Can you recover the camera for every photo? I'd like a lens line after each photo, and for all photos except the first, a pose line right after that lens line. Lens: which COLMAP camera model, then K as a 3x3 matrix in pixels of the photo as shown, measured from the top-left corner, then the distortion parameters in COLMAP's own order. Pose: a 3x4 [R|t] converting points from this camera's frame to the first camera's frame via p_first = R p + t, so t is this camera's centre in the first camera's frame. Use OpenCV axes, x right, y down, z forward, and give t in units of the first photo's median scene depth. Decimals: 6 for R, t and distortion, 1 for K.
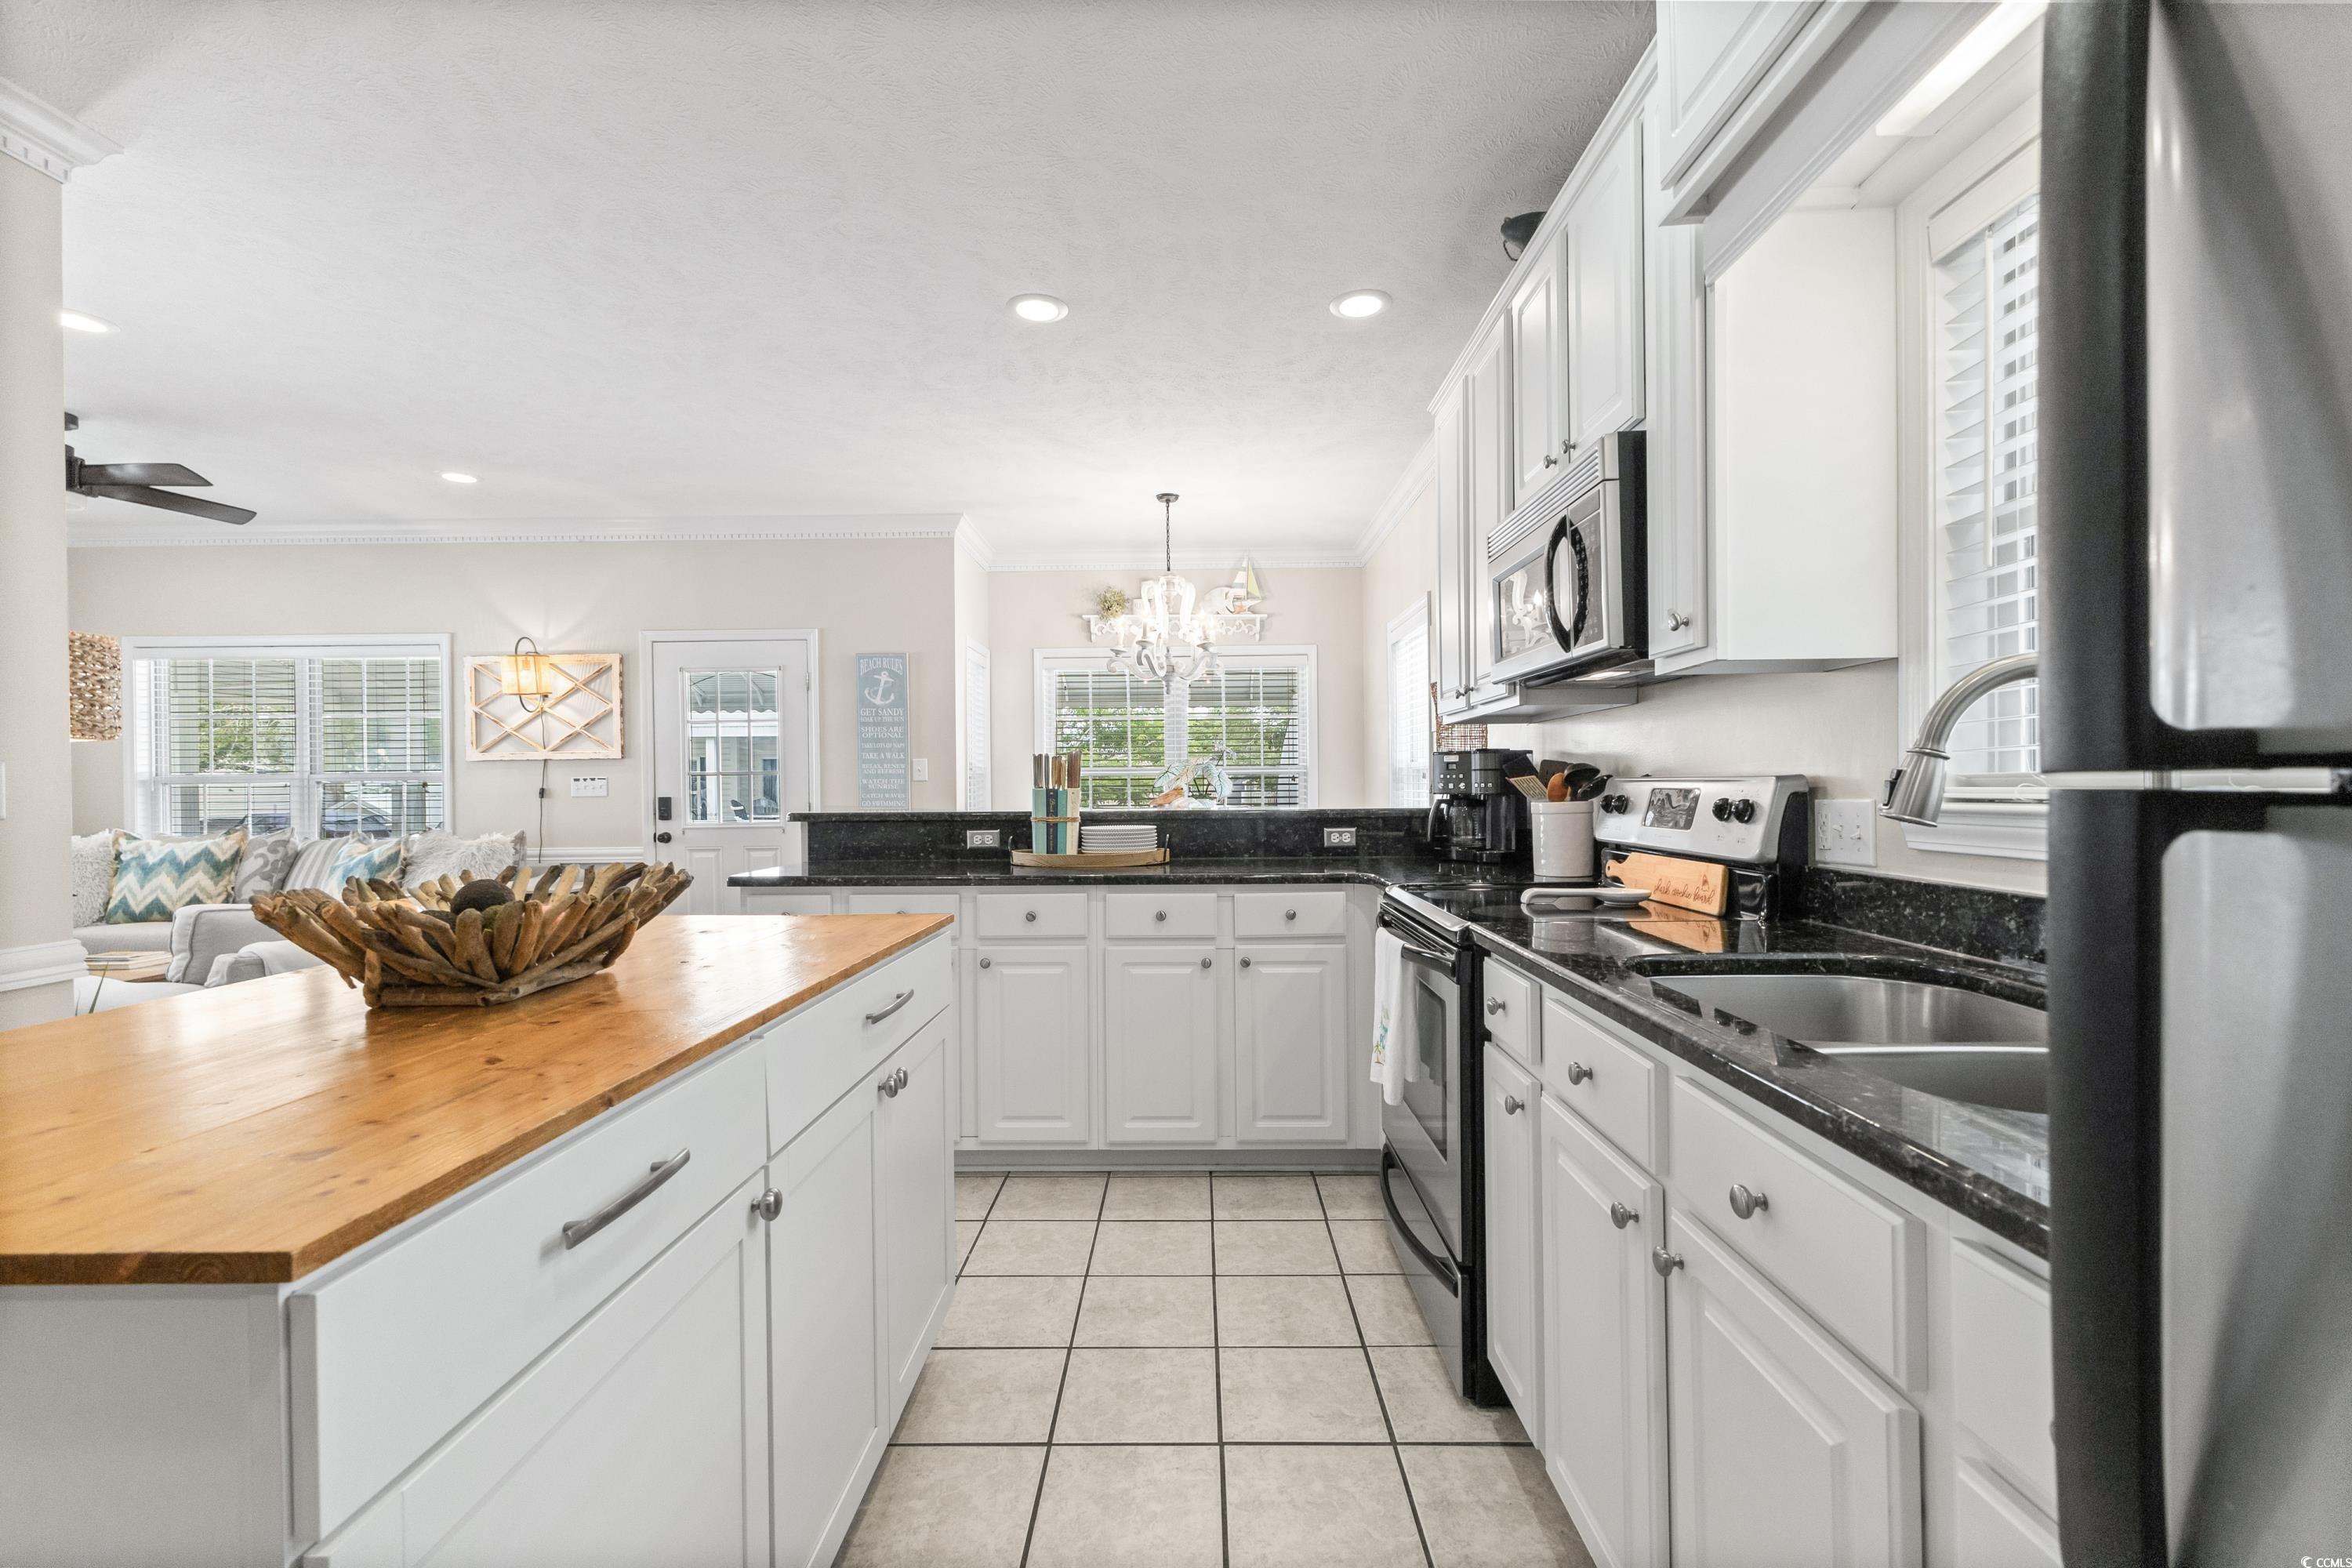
lens RADIAL K [[1025.1, 0, 1196.7], [0, 1025.1, 790.0], [0, 0, 1]] dist [0.007815, -0.001196]
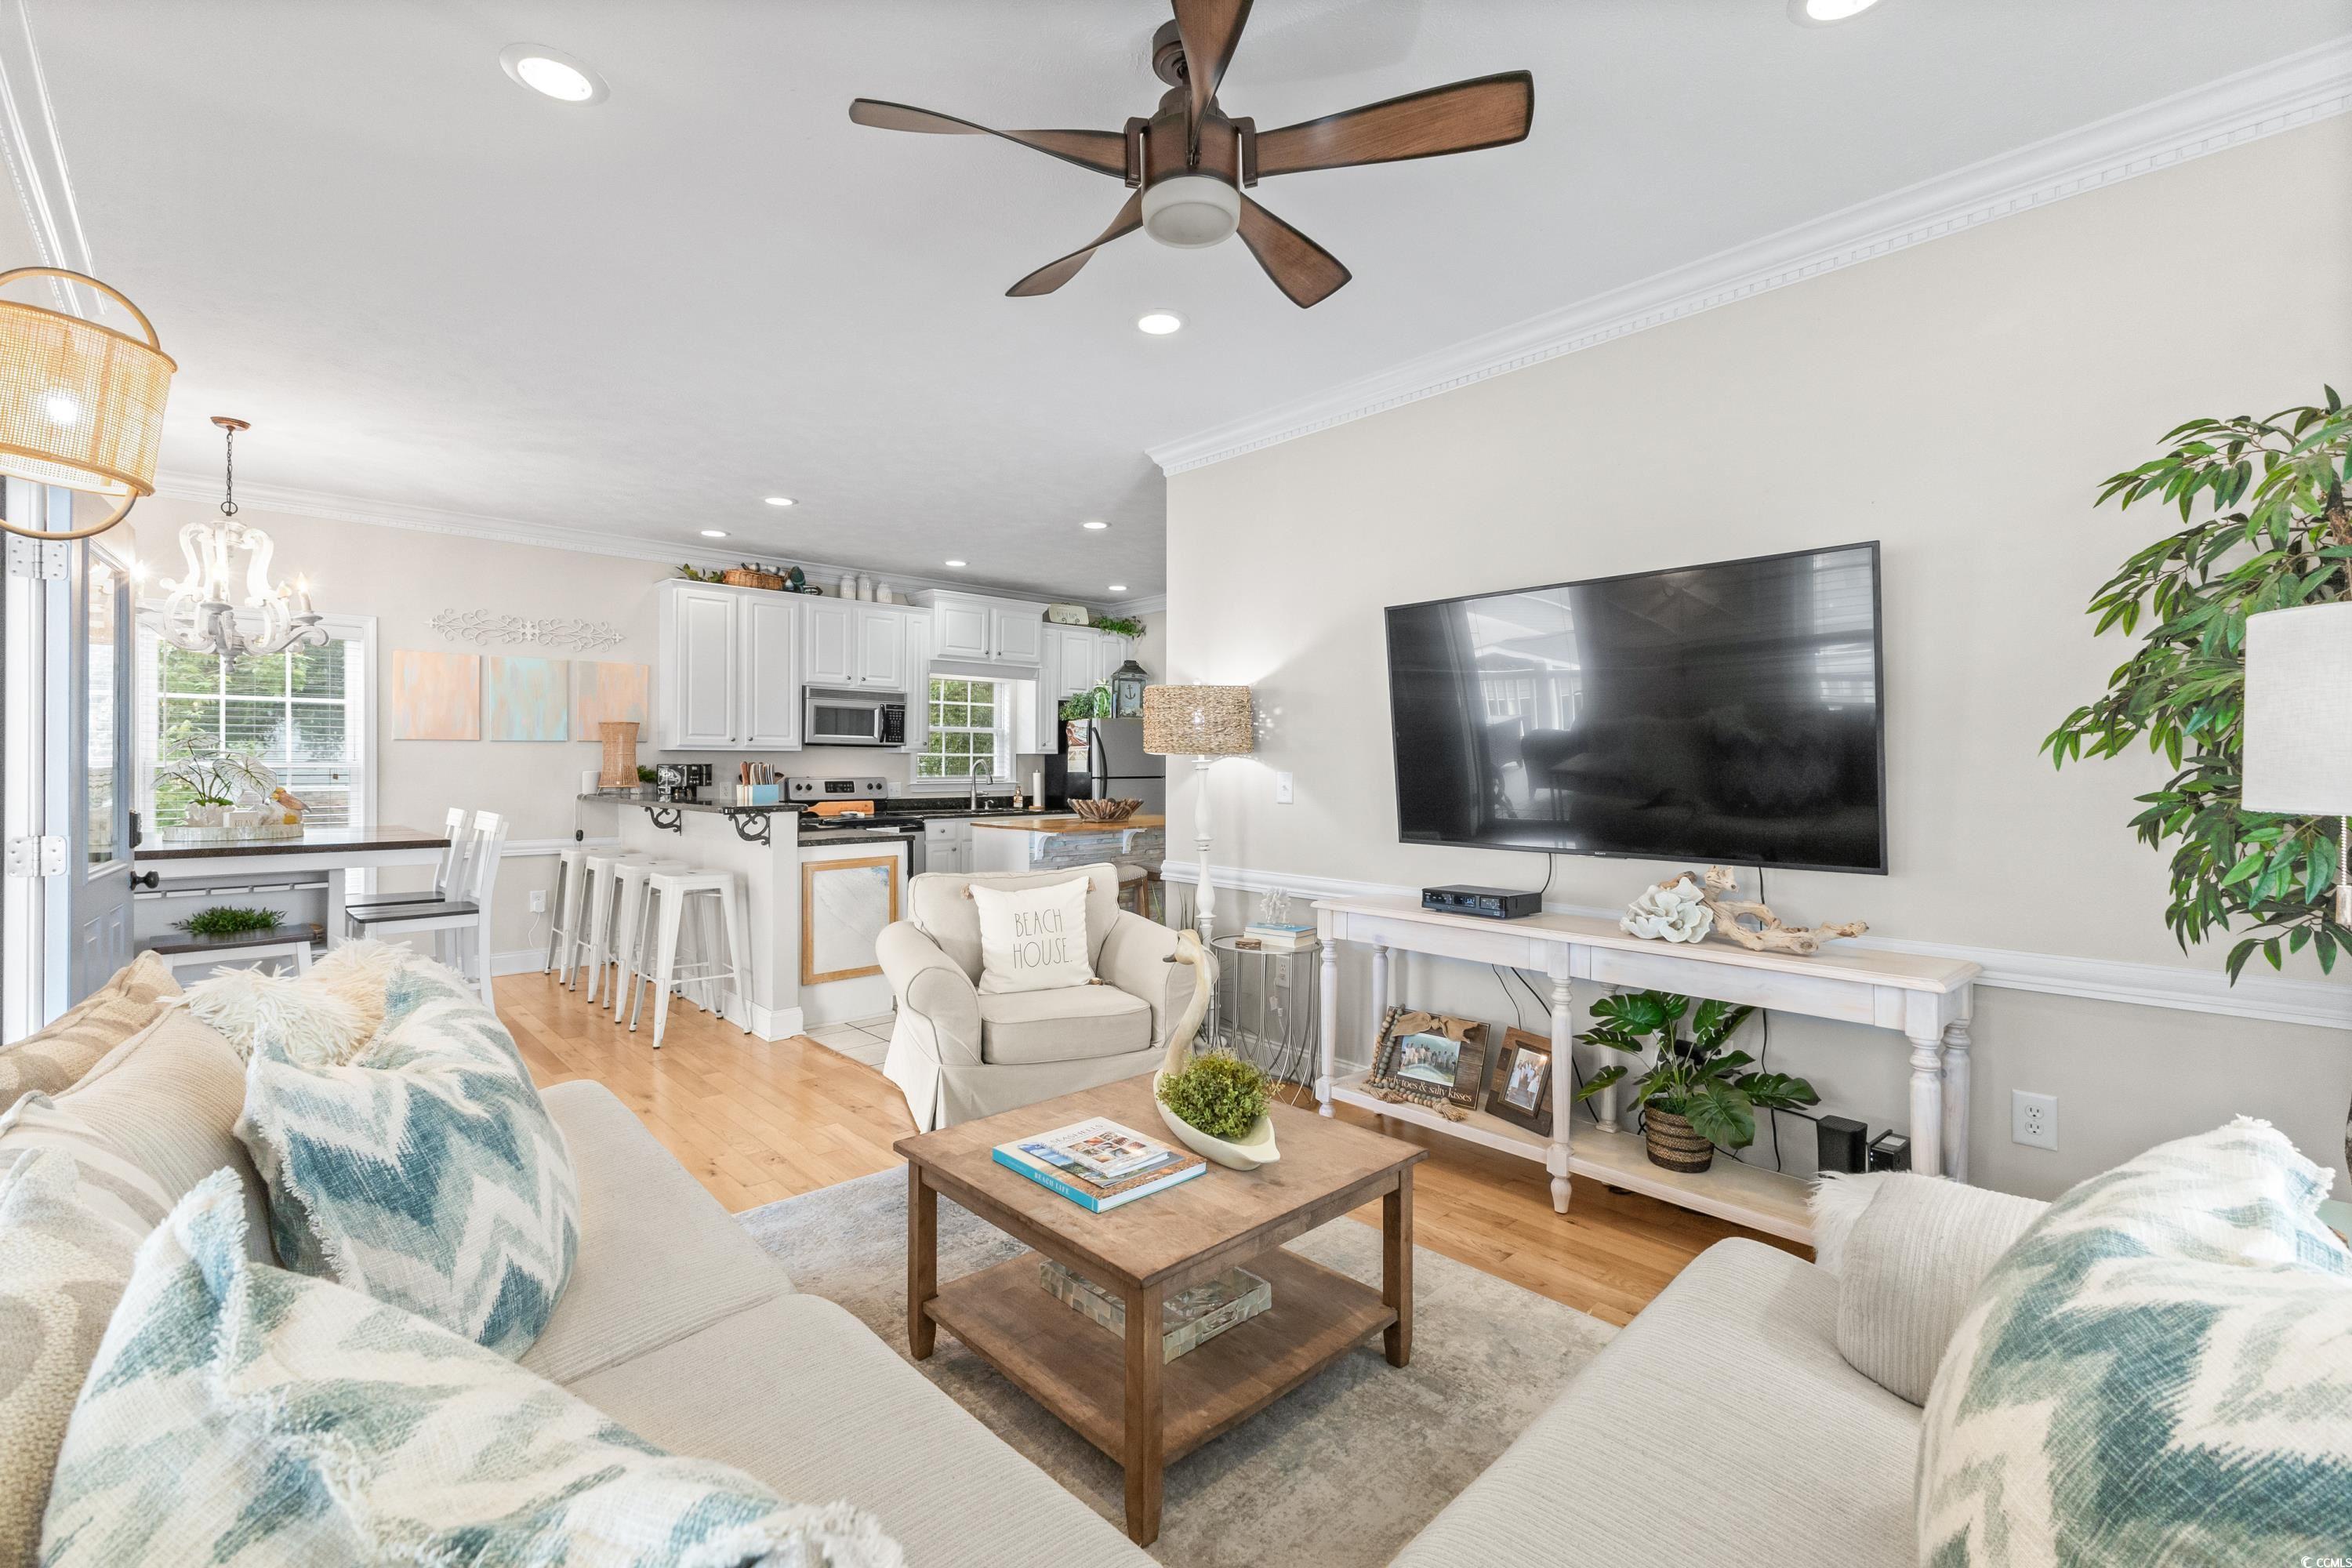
lens RADIAL K [[1025.1, 0, 1189.7], [0, 1025.1, 753.4], [0, 0, 1]] dist [0.007815, -0.001196]
pose [[-0.688409, 0.016539, 0.725134, -1.035370], [0.008403, 0.999855, -0.014827, -0.011715], [-0.725274, -0.004113, -0.688448, 0.960445]]
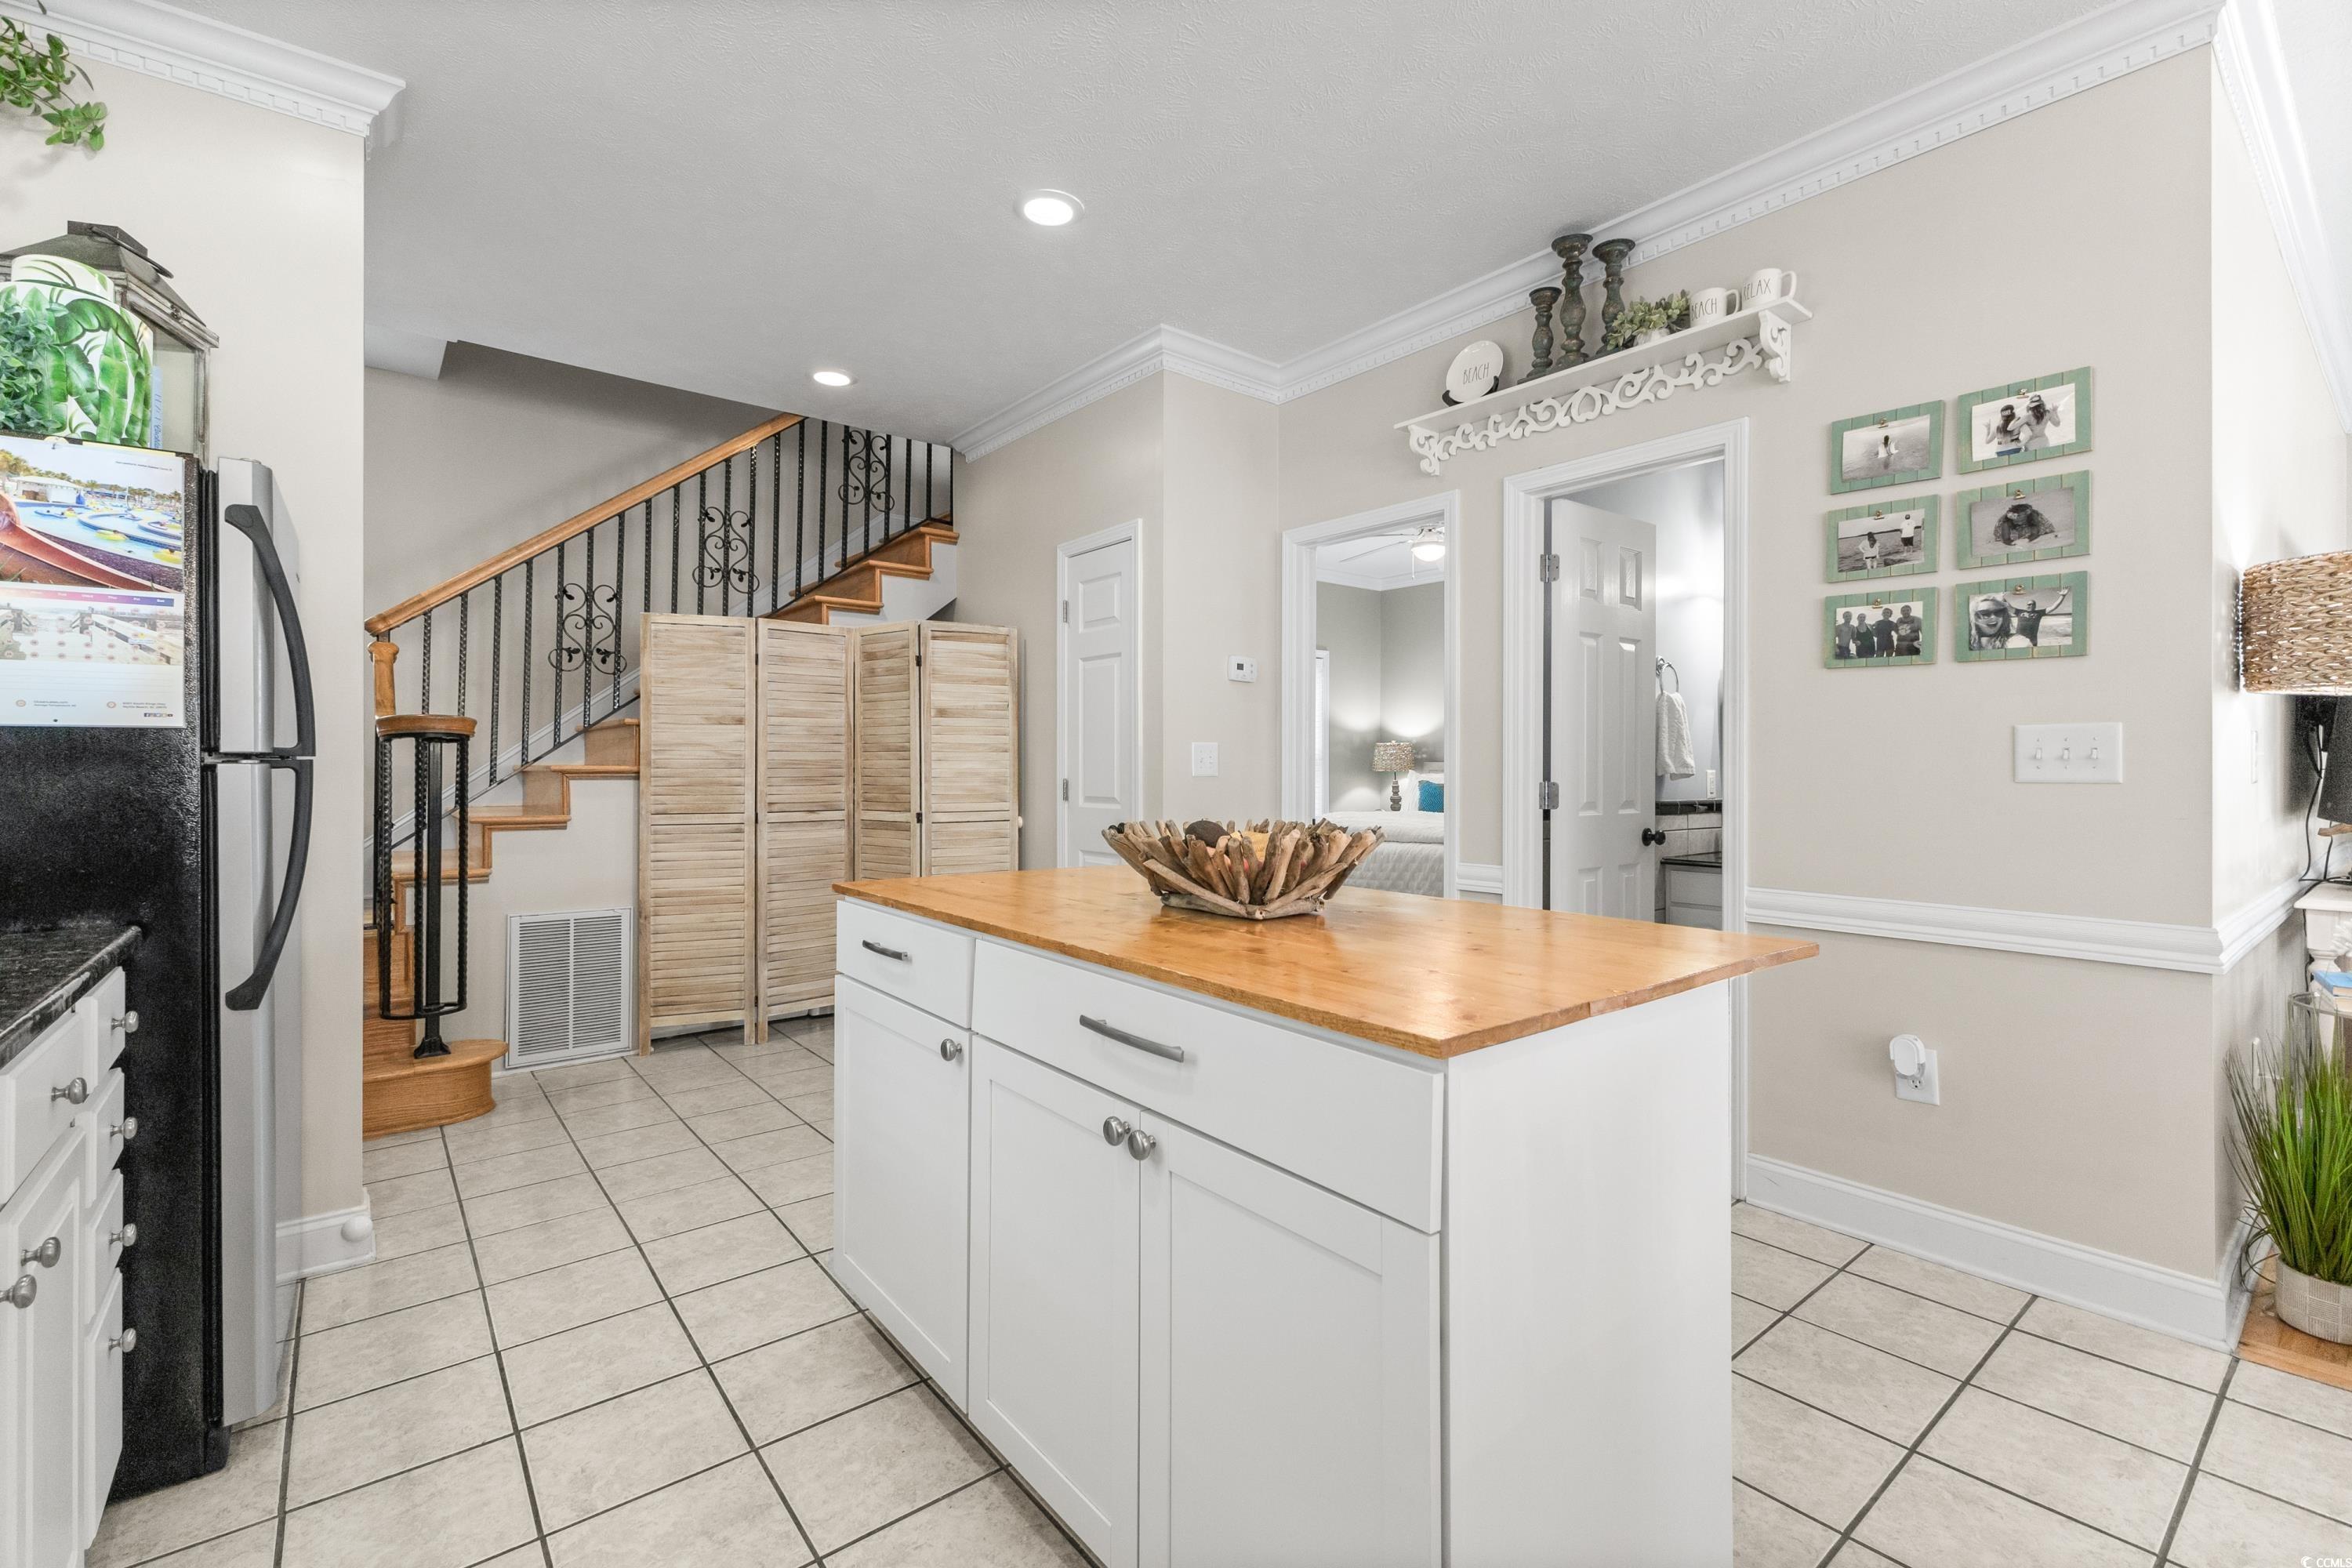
lens RADIAL K [[1025.1, 0, 1151.2], [0, 1025.1, 768.2], [0, 0, 1]] dist [0.007815, -0.001196]
pose [[-0.788175, 0.009750, -0.615373, 0.054285], [0.001554, 0.999903, 0.013852, -0.000256], [0.615449, 0.009961, -0.788114, 0.467274]]
